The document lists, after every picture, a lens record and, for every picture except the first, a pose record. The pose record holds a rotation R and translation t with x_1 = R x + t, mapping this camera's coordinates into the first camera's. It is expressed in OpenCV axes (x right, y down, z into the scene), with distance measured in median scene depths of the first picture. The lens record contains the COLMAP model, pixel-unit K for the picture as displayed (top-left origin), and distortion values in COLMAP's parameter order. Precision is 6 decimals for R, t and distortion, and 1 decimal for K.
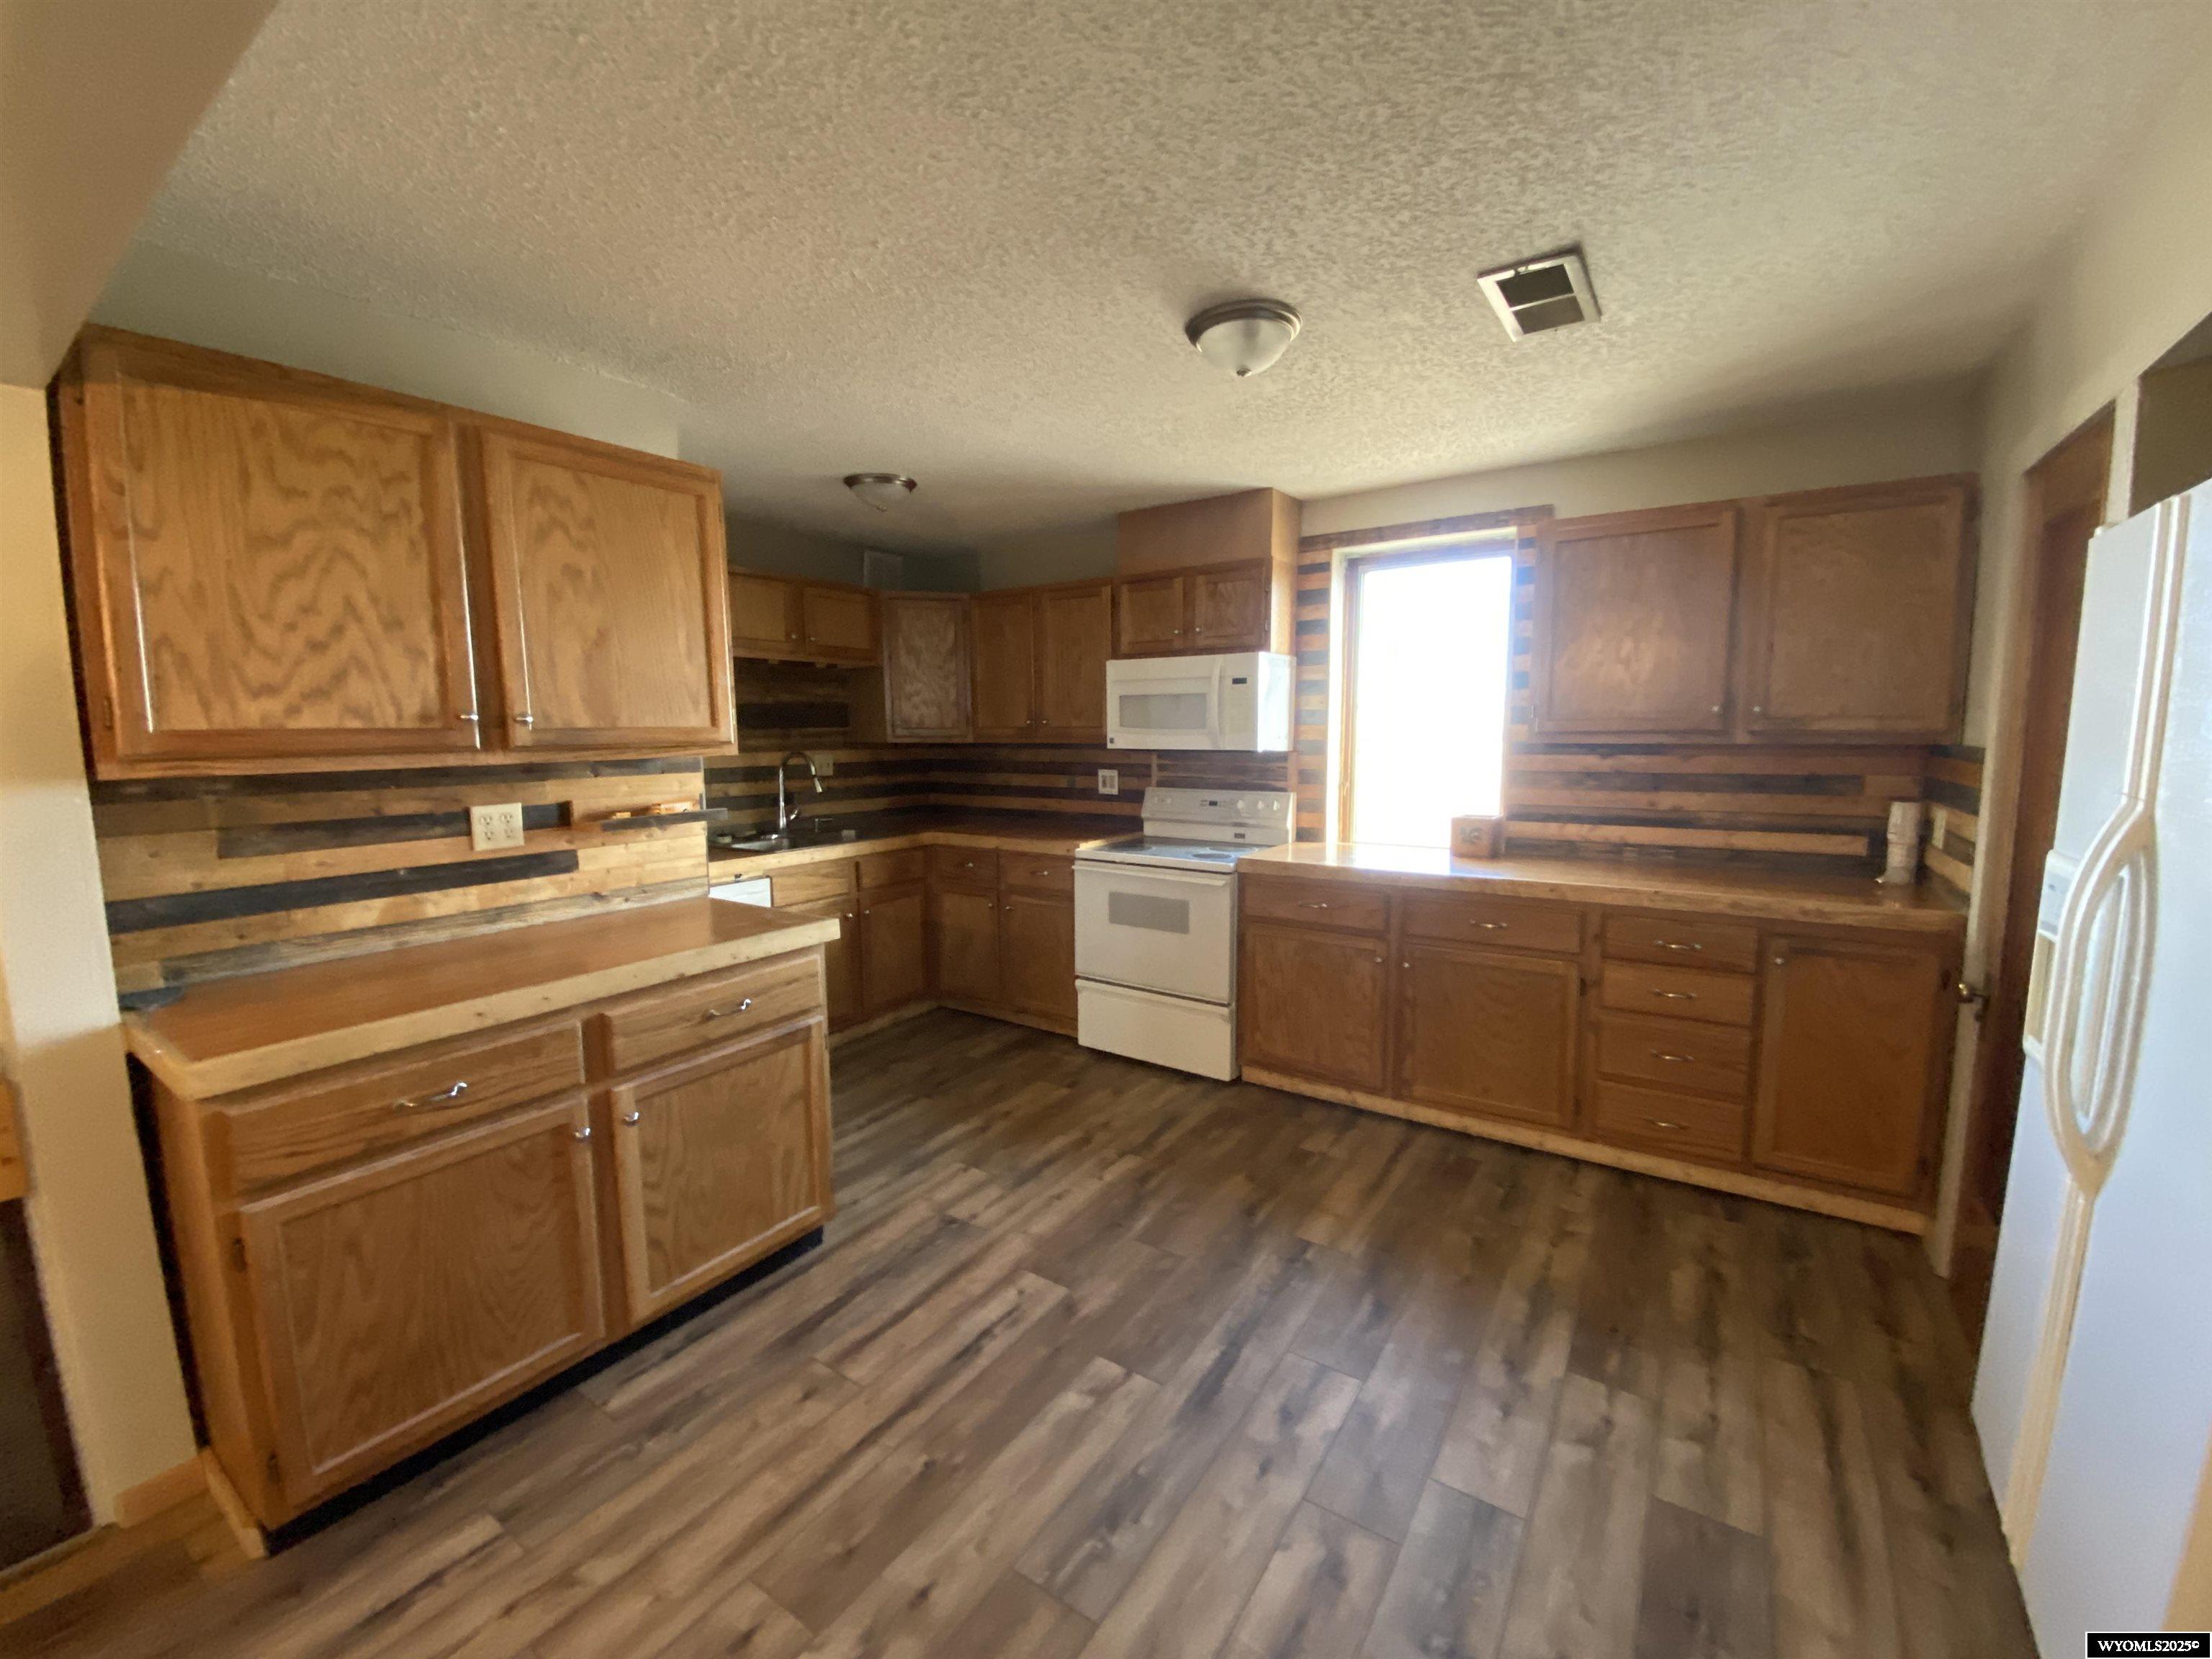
lens RADIAL K [[901.8, 0, 1101.3], [0, 901.8, 834.8], [0, 0, 1]] dist [0.037350, -0.032050]
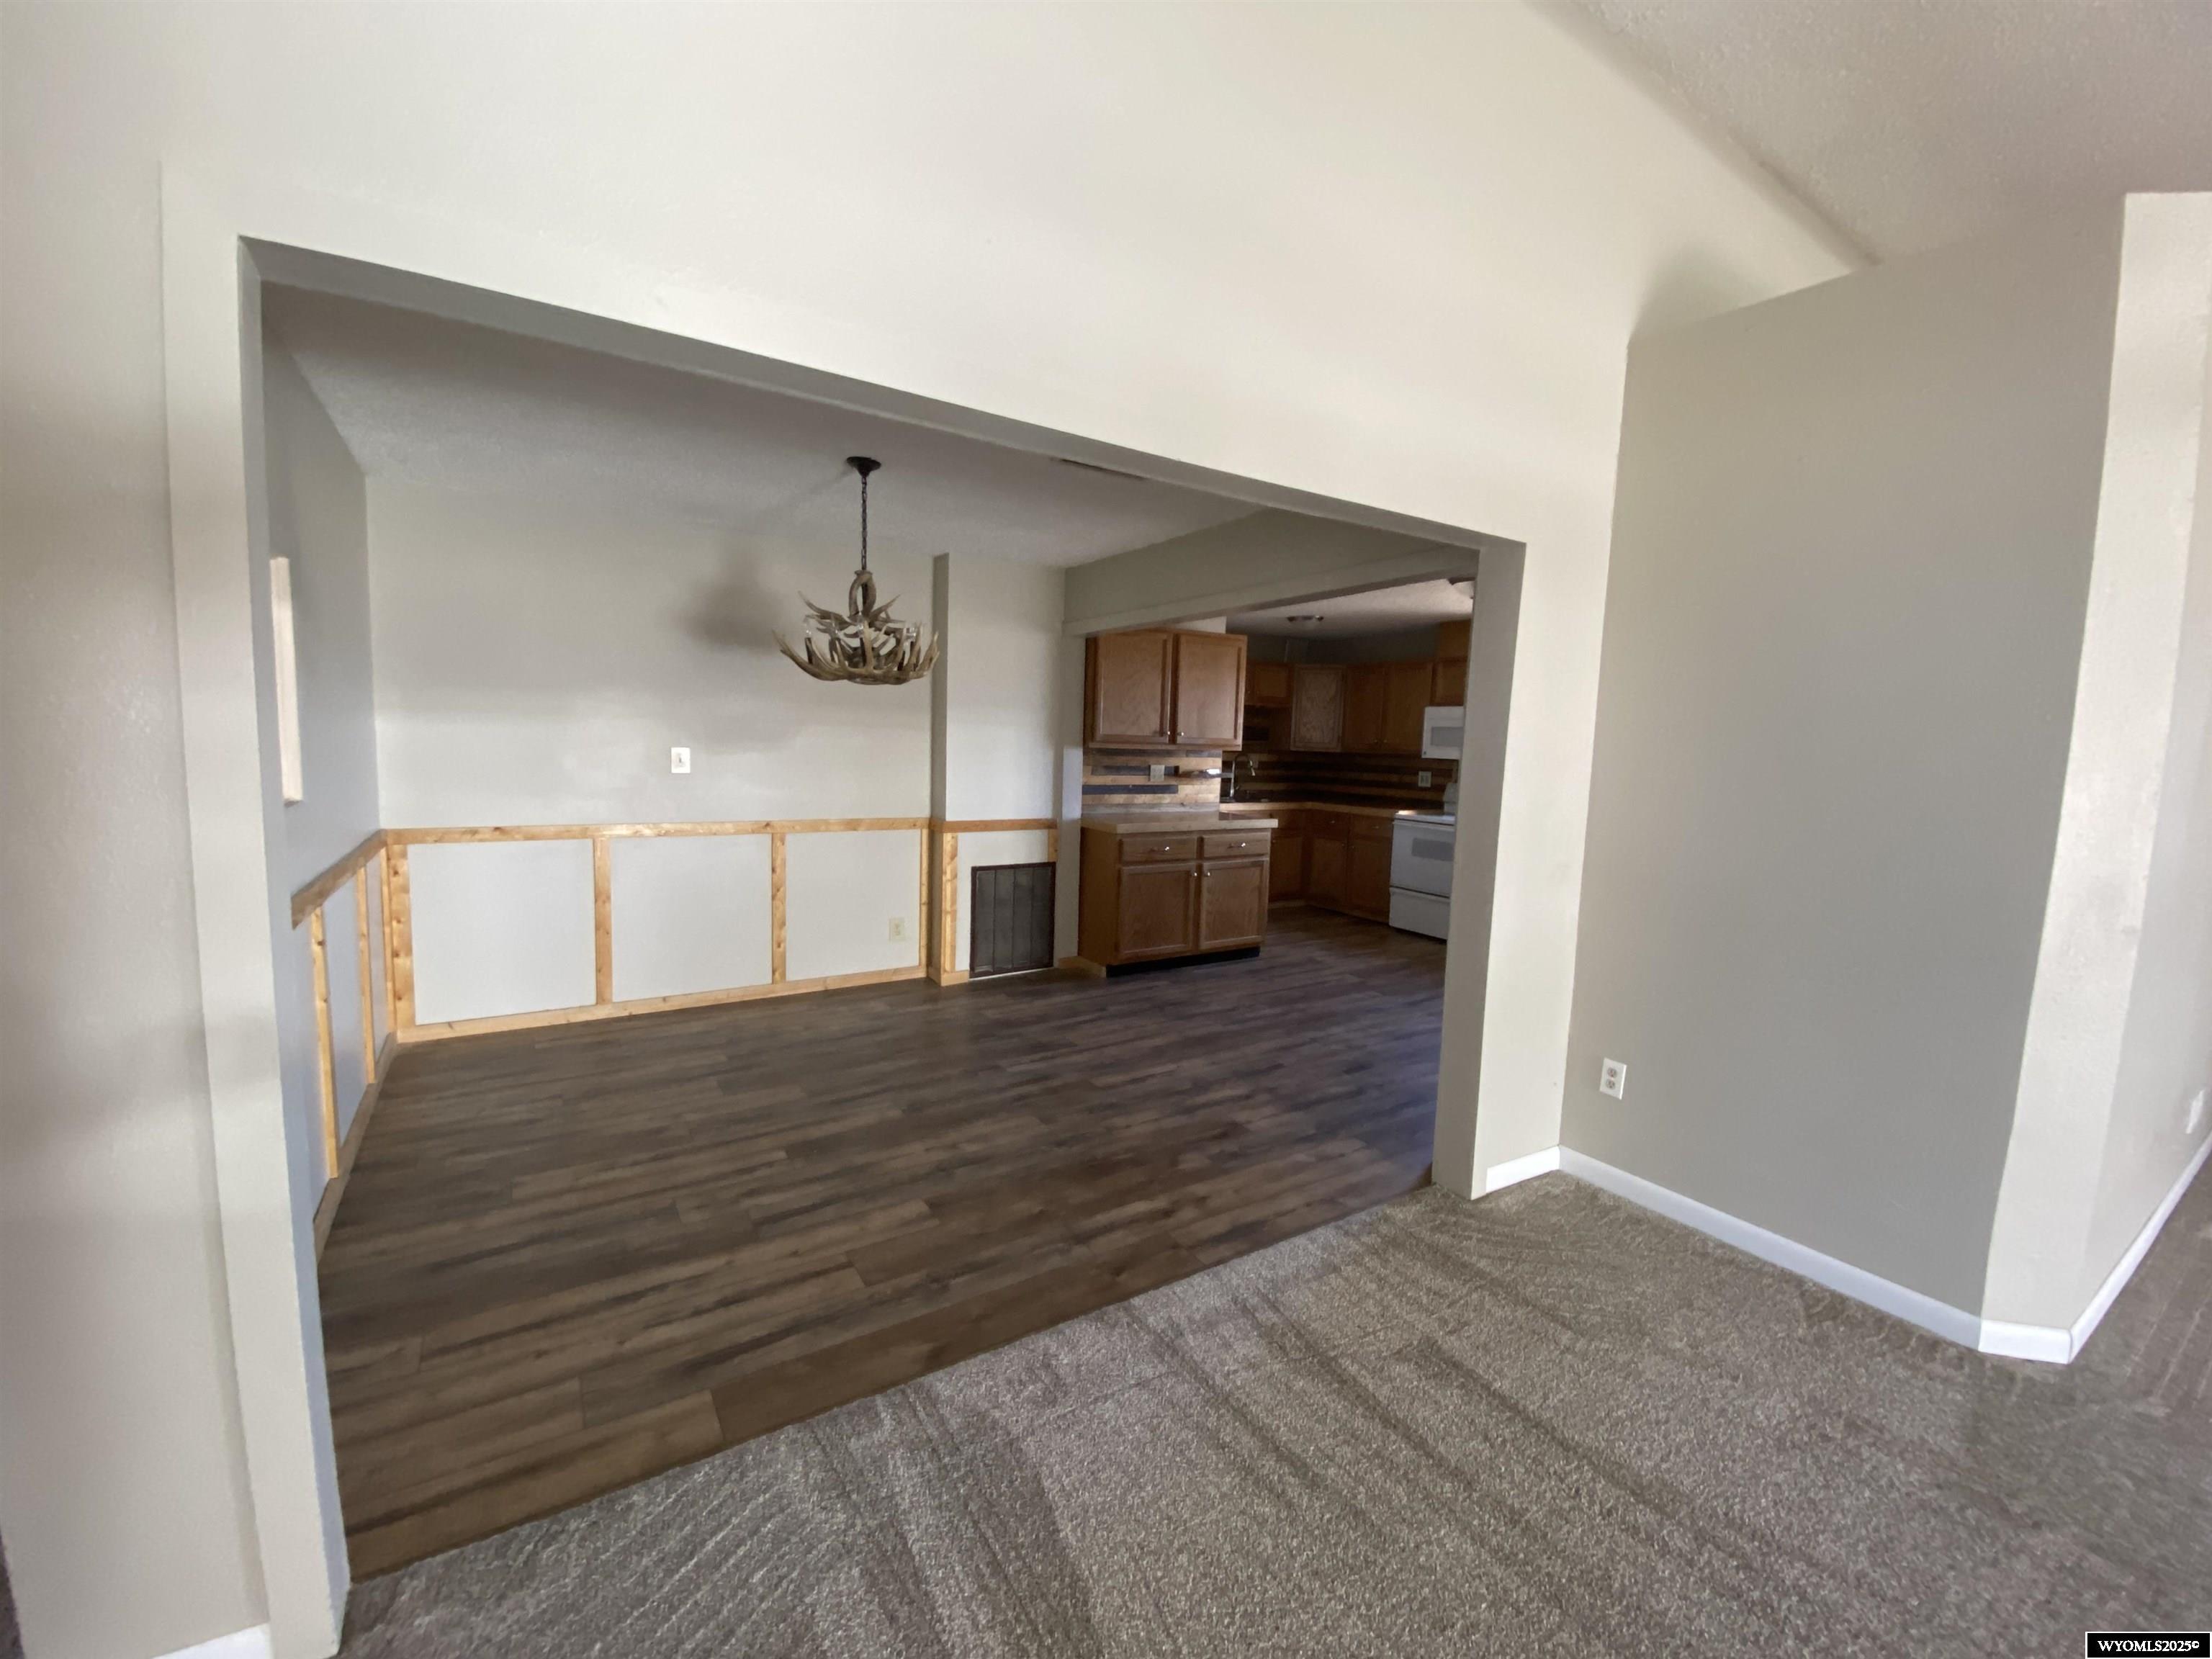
lens RADIAL K [[901.8, 0, 1101.3], [0, 901.8, 834.8], [0, 0, 1]] dist [0.037350, -0.032050]
pose [[0.920472, 0.075335, -0.383478, 0.210101], [-0.082202, 0.996614, -0.001526, 0.181875], [0.382065, 0.032928, 0.923549, -1.449273]]
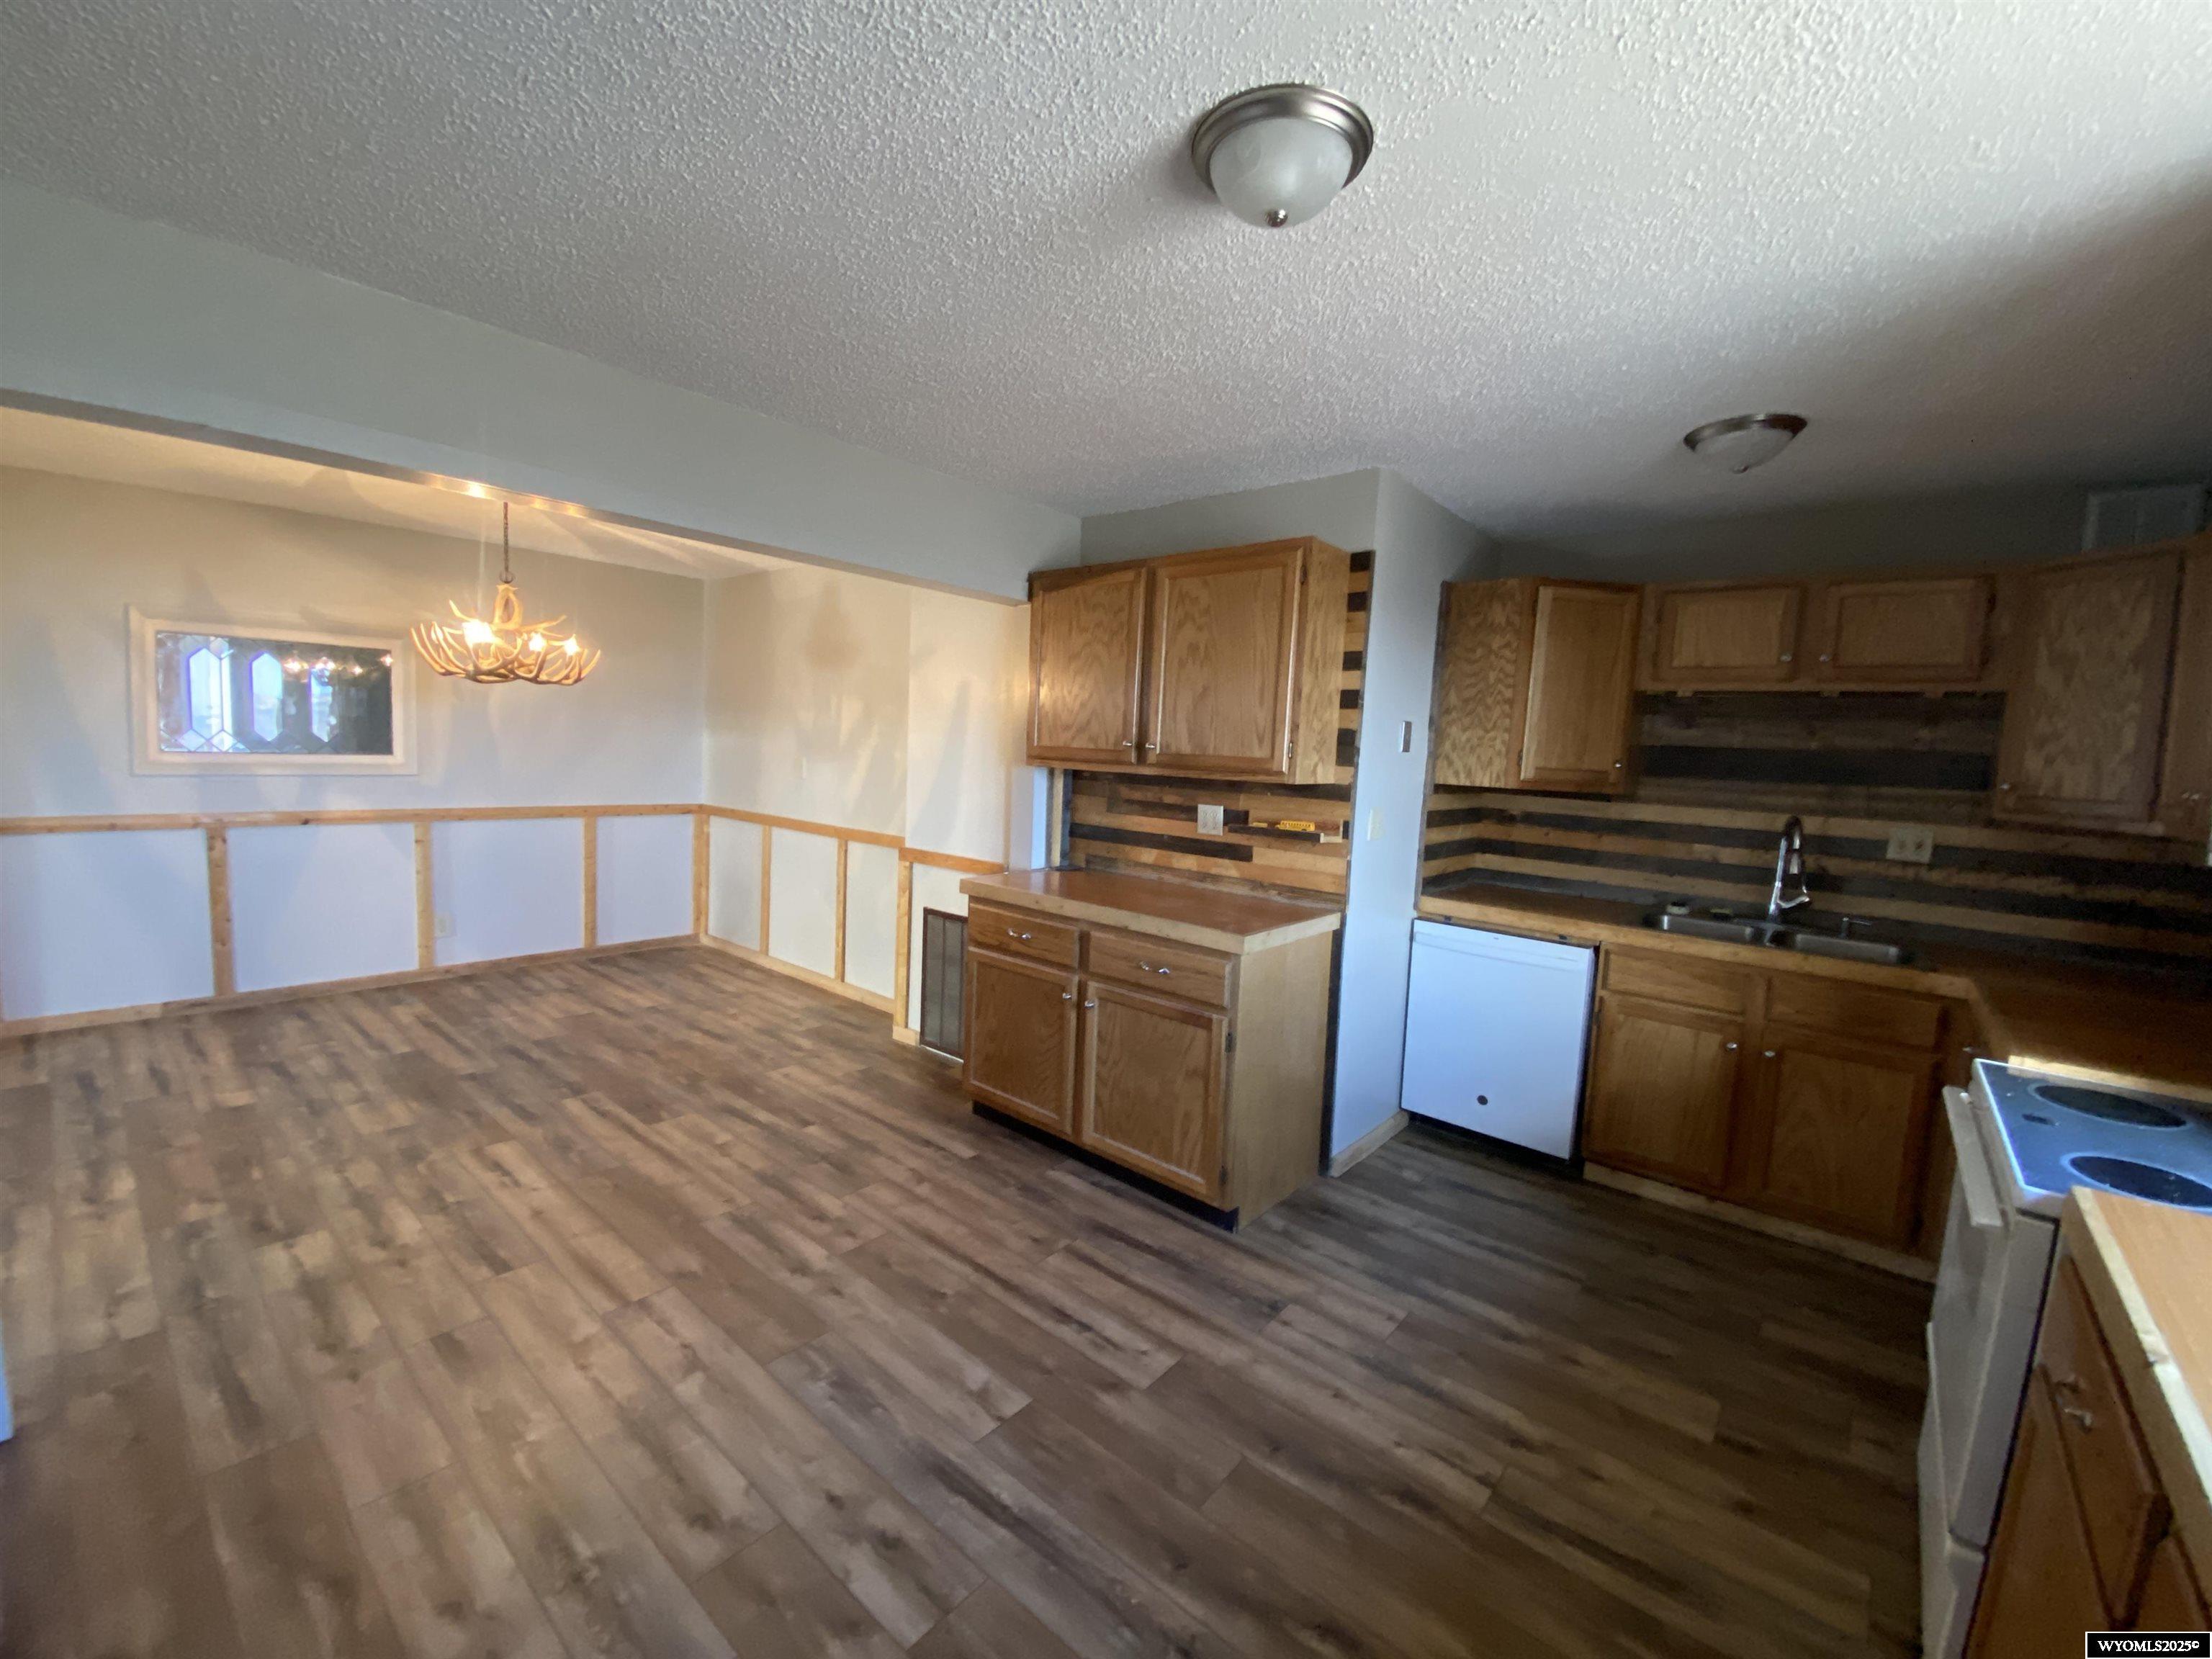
lens RADIAL K [[909.5, 0, 1120.1], [0, 909.5, 828.0], [0, 0, 1]] dist [0.036867, -0.029370]
pose [[-0.116194, 0.092084, -0.988949, 0.796853], [-0.165408, 0.979994, 0.110685, -0.130516], [0.979356, 0.176441, -0.098638, 0.960686]]
